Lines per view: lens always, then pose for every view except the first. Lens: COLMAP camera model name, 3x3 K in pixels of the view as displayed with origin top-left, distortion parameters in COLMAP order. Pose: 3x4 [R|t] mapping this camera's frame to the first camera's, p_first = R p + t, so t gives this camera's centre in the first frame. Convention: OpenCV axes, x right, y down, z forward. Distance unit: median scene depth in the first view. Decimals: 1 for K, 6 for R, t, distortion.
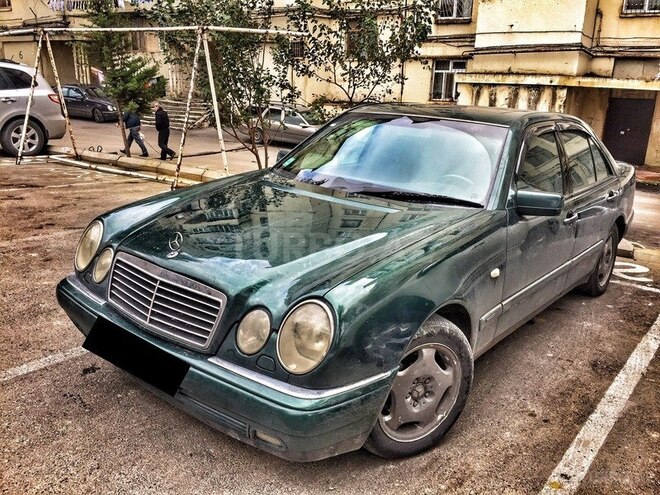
lens RADIAL K [[557.4, 0, 327.9], [0, 557.4, 247.0], [0, 0, 1]] dist [0.058638, -0.088902]
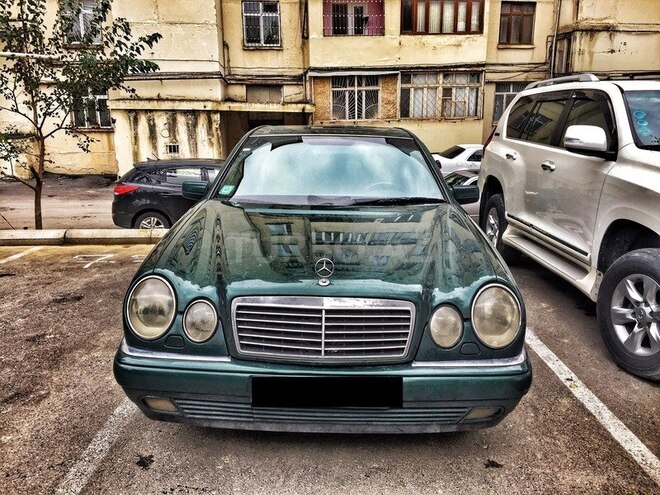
lens RADIAL K [[557.4, 0, 331.7], [0, 557.4, 249.8], [0, 0, 1]] dist [0.058638, -0.088902]
pose [[0.781475, -0.175119, 0.598857, -0.098613], [0.198032, 0.979793, 0.028093, -0.007733], [-0.591676, 0.096638, 0.800363, 0.024251]]
